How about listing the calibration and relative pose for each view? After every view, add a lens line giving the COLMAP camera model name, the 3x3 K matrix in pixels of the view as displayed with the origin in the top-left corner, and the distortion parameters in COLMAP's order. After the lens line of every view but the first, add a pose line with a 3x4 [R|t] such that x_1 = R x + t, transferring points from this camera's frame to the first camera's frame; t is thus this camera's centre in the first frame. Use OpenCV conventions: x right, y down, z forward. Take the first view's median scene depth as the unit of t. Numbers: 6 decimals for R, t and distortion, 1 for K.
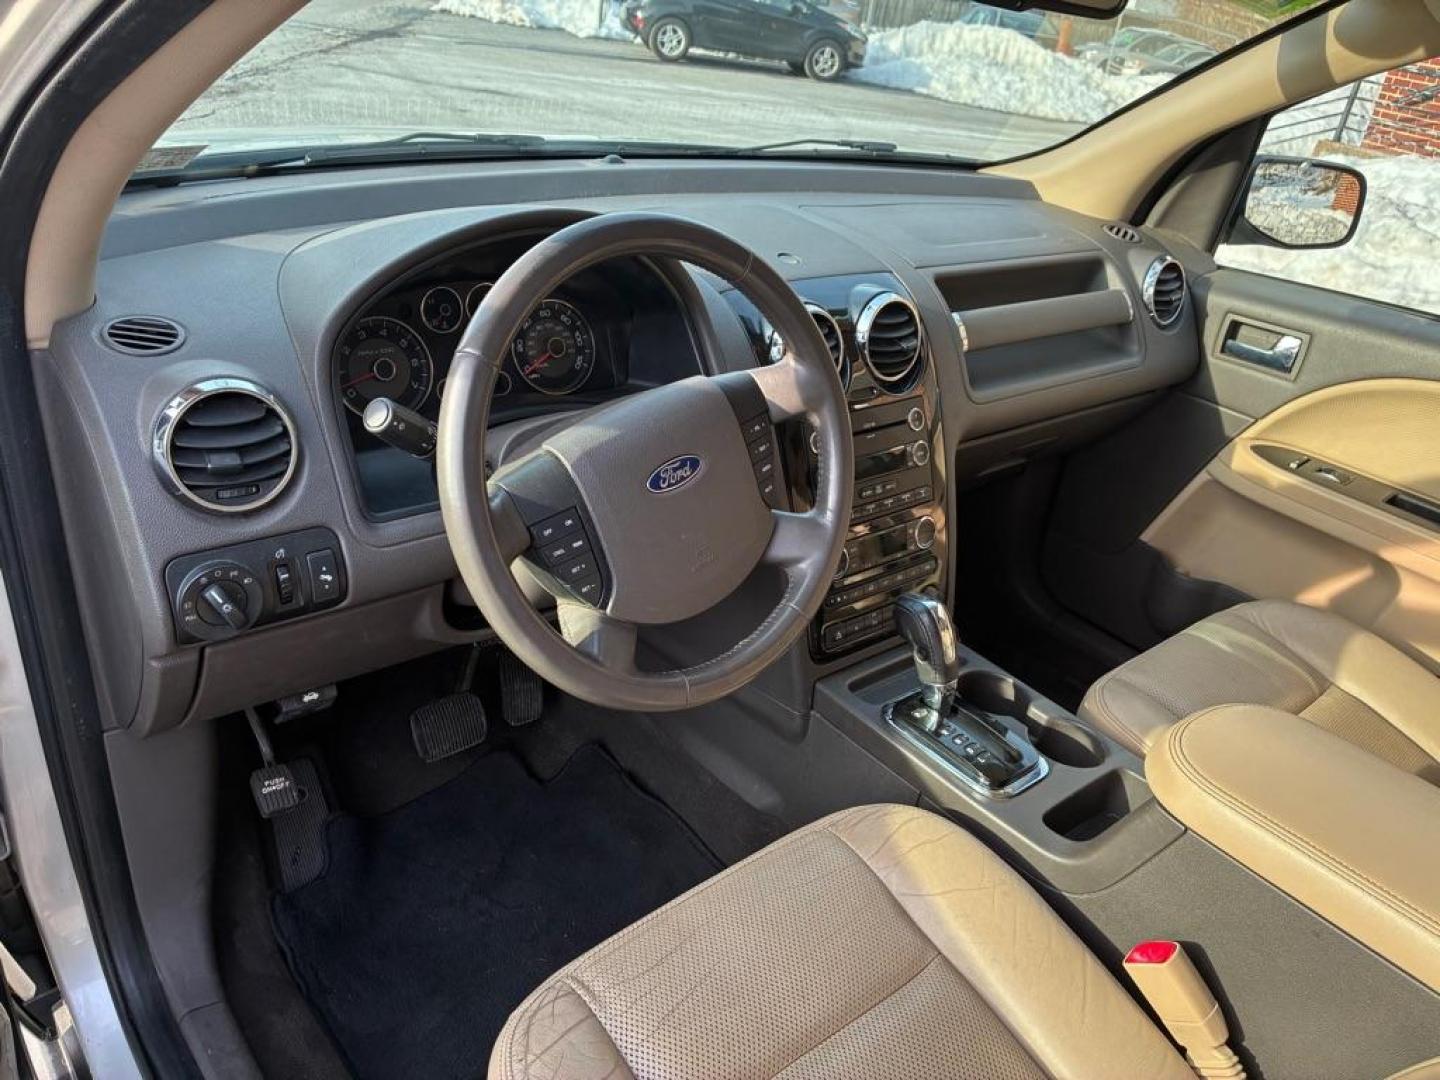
lens RADIAL K [[1117.1, 0, 716.5], [0, 1117.1, 540.0], [0, 0, 1]] dist [0.074820, -0.088978]
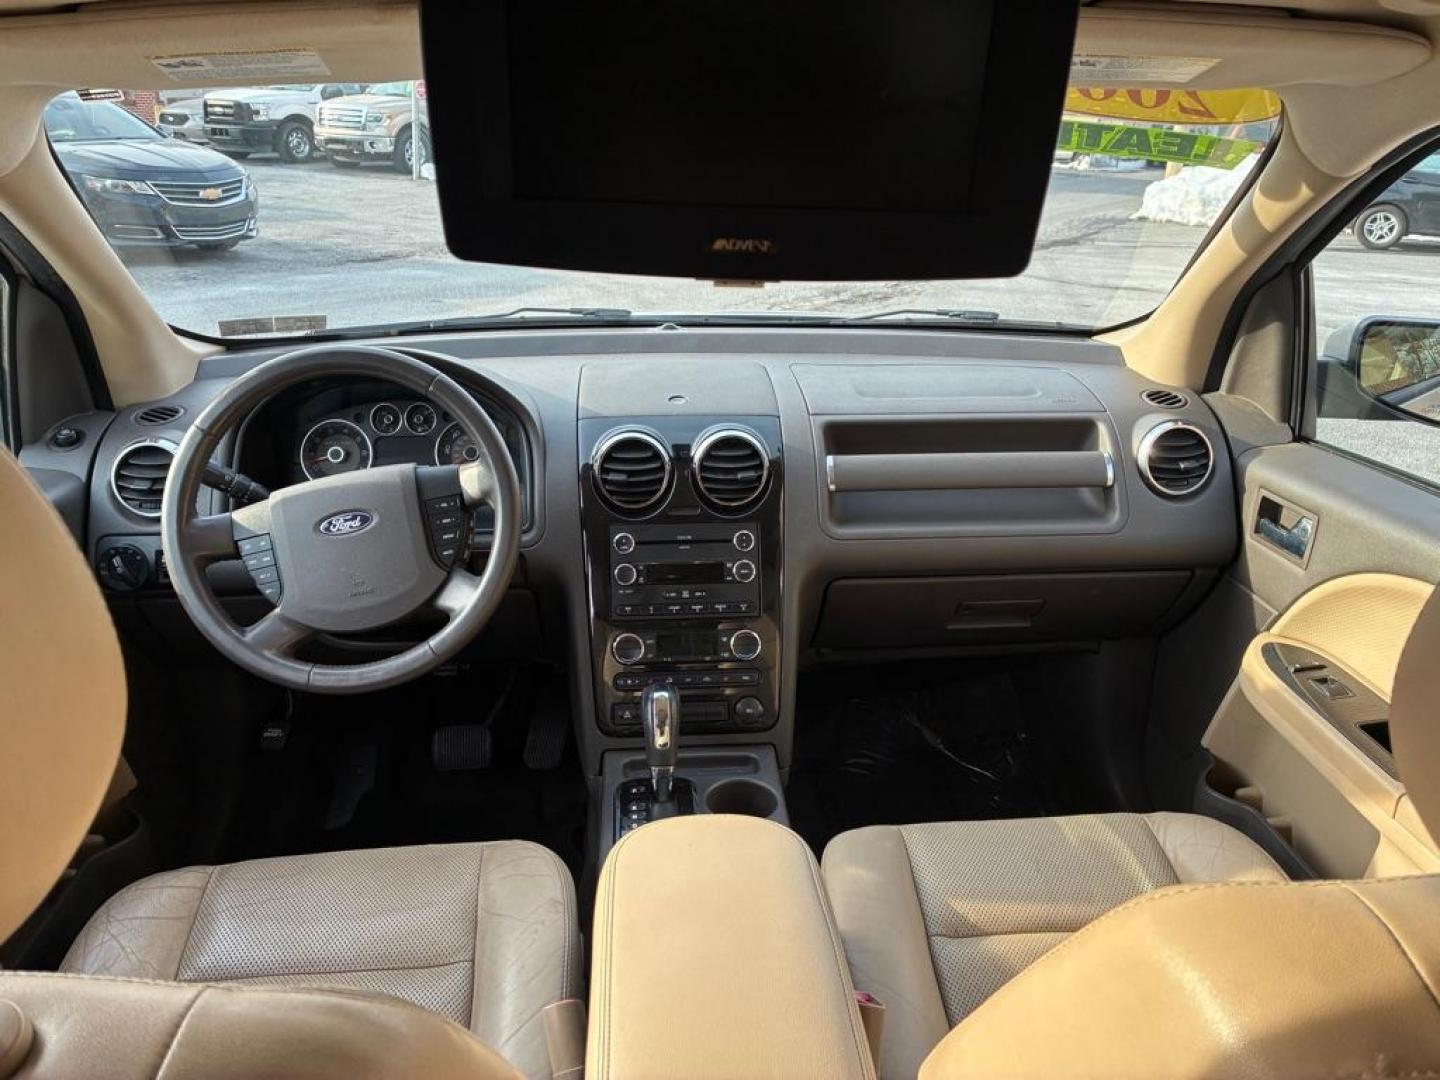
lens RADIAL K [[1117.1, 0, 717.4], [0, 1117.1, 527.5], [0, 0, 1]] dist [0.074820, -0.088978]
pose [[0.795999, 0.089286, -0.598676, 0.629945], [-0.193721, 0.974618, -0.112216, 0.007350], [0.573461, 0.205300, 0.793092, 0.078850]]
